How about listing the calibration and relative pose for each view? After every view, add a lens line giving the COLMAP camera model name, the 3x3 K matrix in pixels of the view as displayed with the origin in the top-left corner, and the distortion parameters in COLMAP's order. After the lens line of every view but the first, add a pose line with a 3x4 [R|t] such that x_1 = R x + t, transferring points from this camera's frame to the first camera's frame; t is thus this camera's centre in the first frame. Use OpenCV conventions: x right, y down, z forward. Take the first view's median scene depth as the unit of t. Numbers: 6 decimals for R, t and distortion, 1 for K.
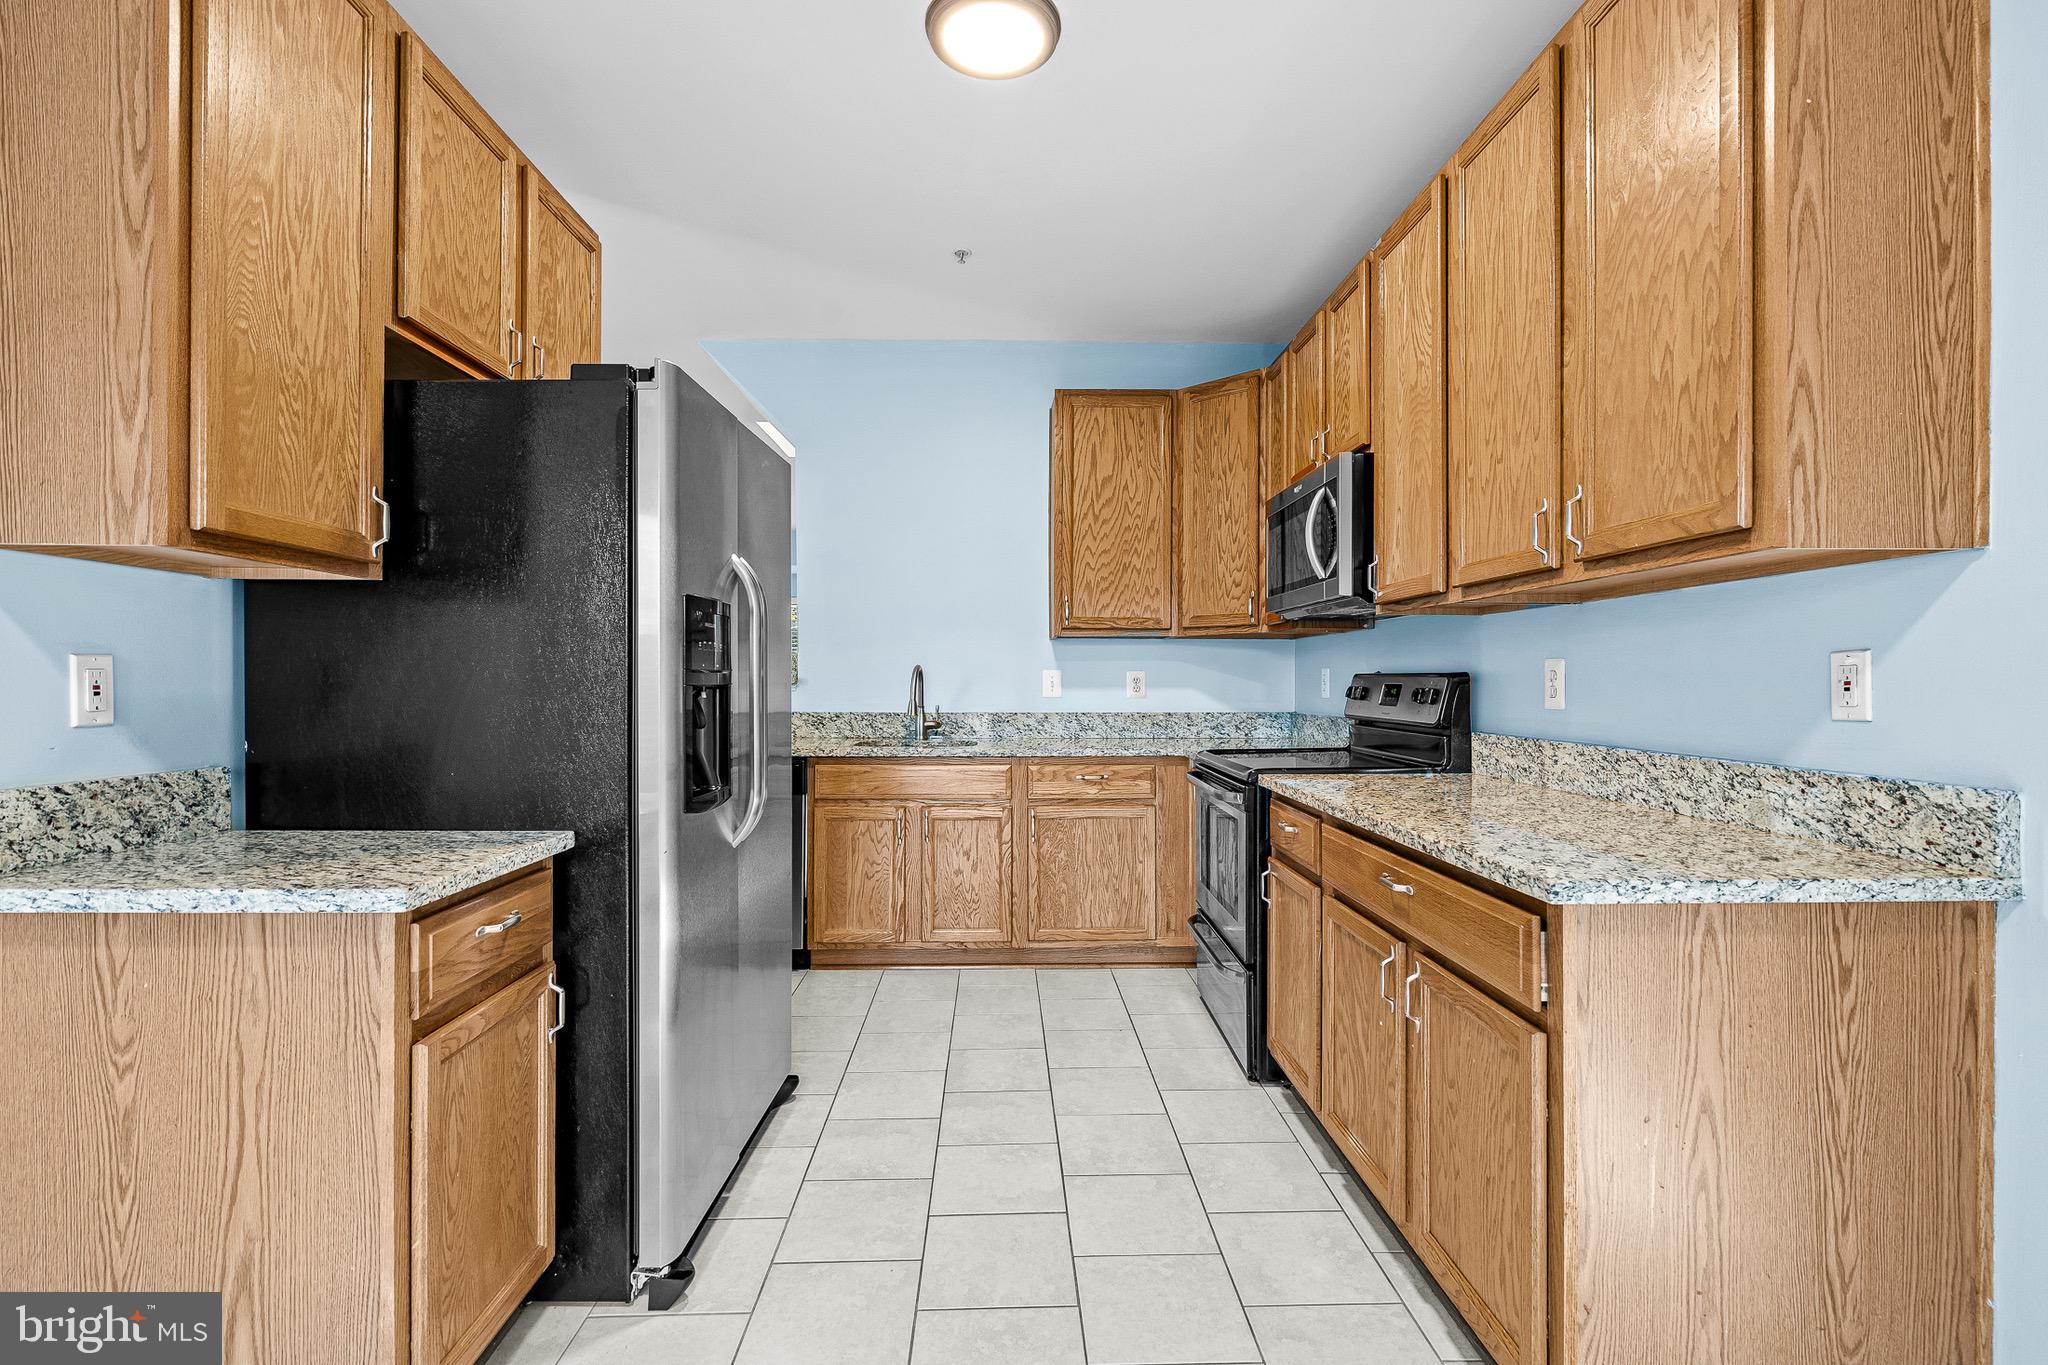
lens RADIAL K [[932.3, 0, 1031.7], [0, 932.3, 675.8], [0, 0, 1]] dist [-0.011496, 0.001528]
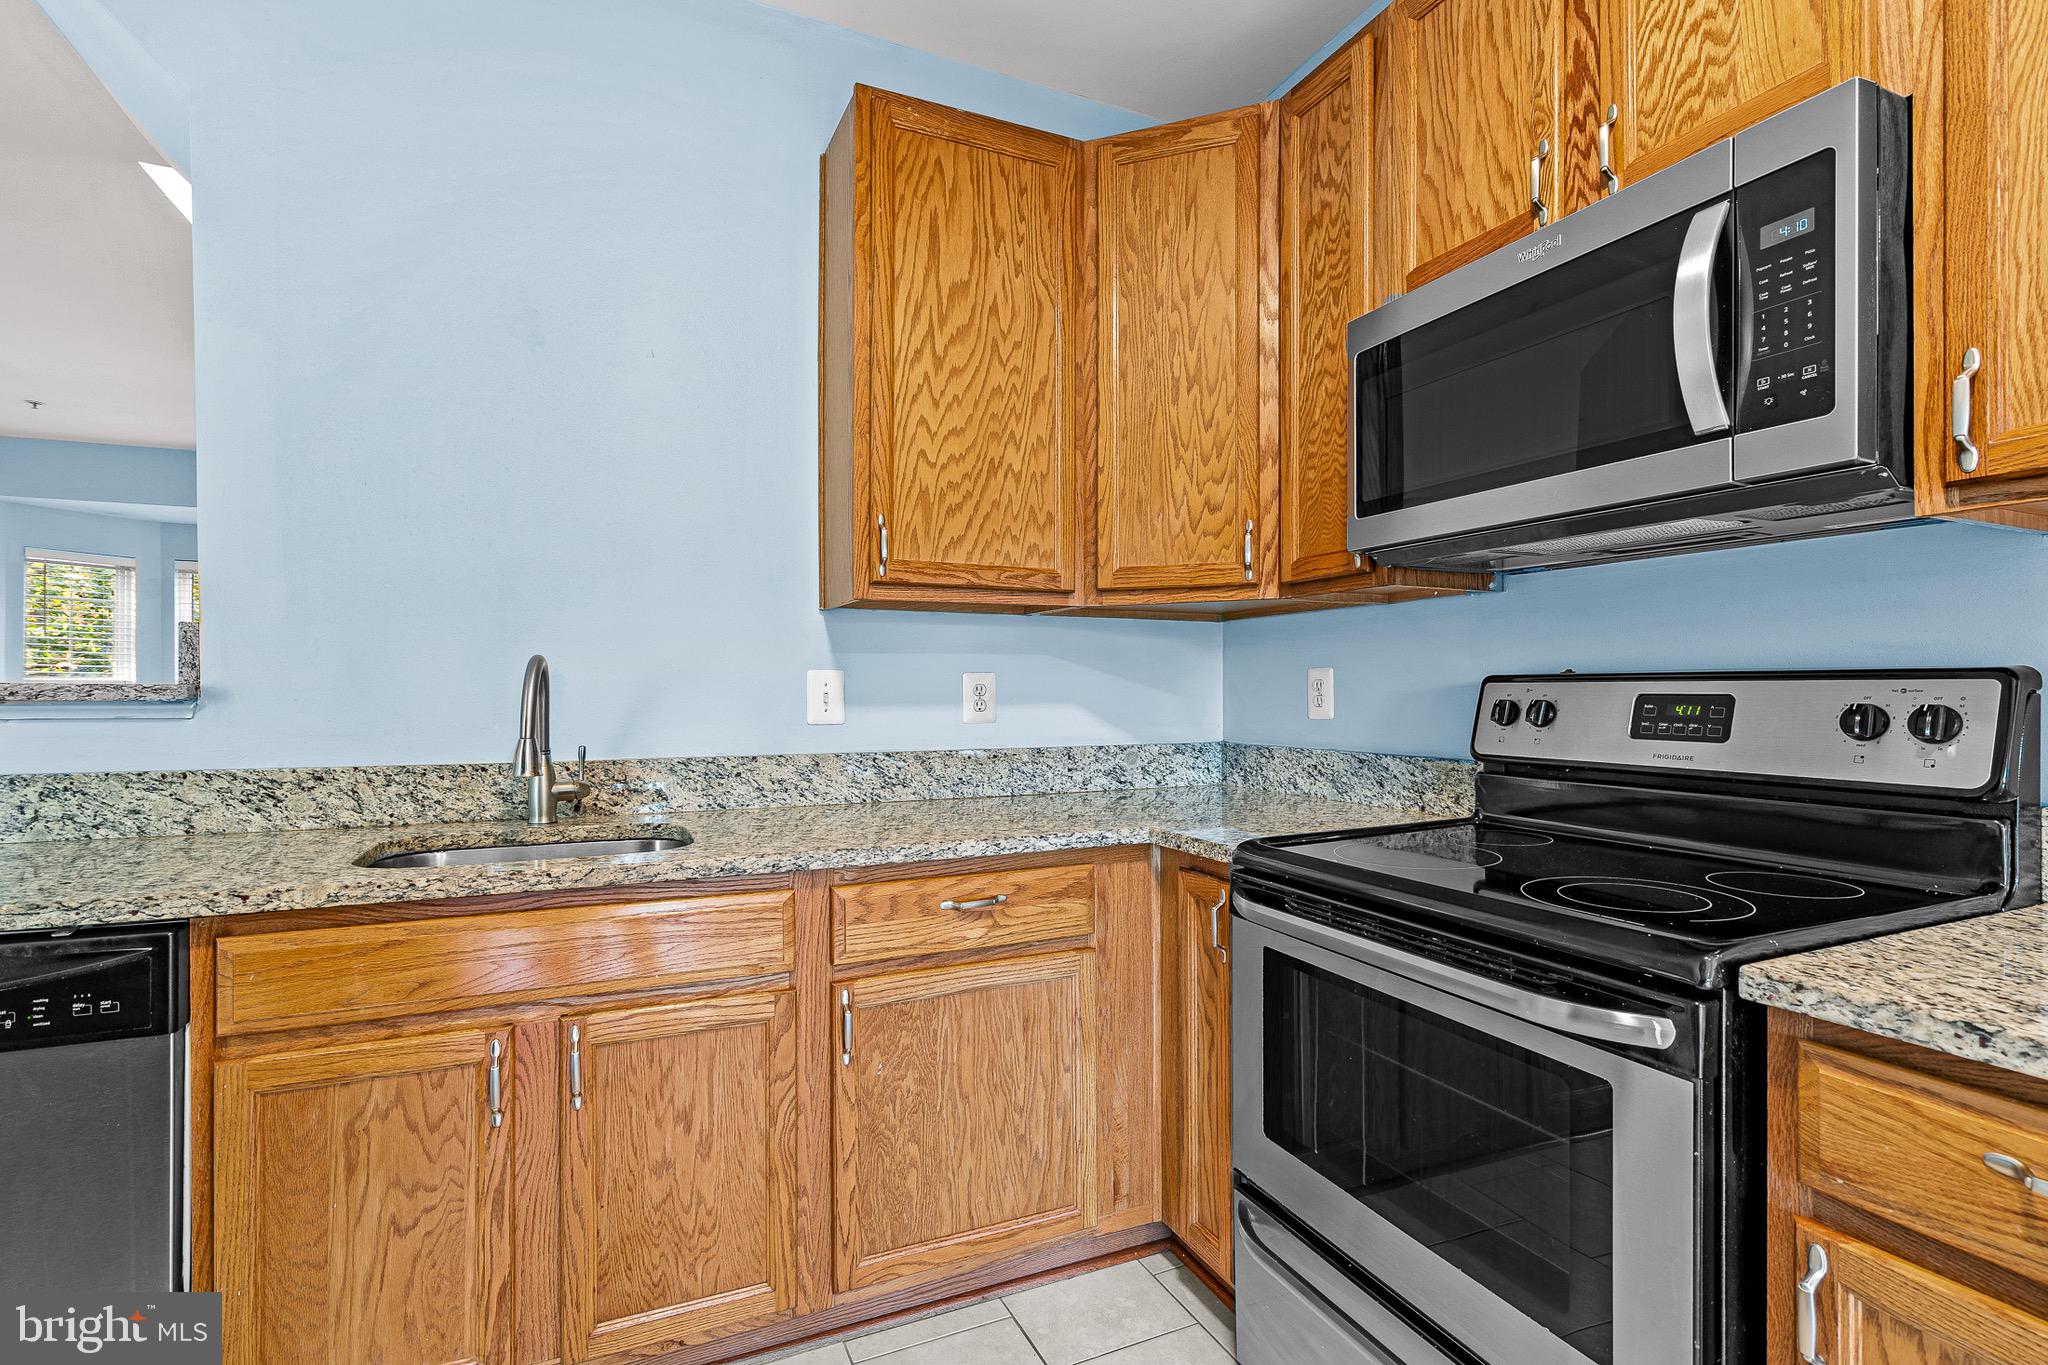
lens RADIAL K [[932.3, 0, 1008.0], [0, 932.3, 691.4], [0, 0, 1]] dist [-0.011496, 0.001528]
pose [[0.925479, -0.002123, 0.378792, -0.086121], [0.000647, 0.999992, 0.004024, 0.003759], [-0.378798, -0.003479, 0.925473, 0.537756]]
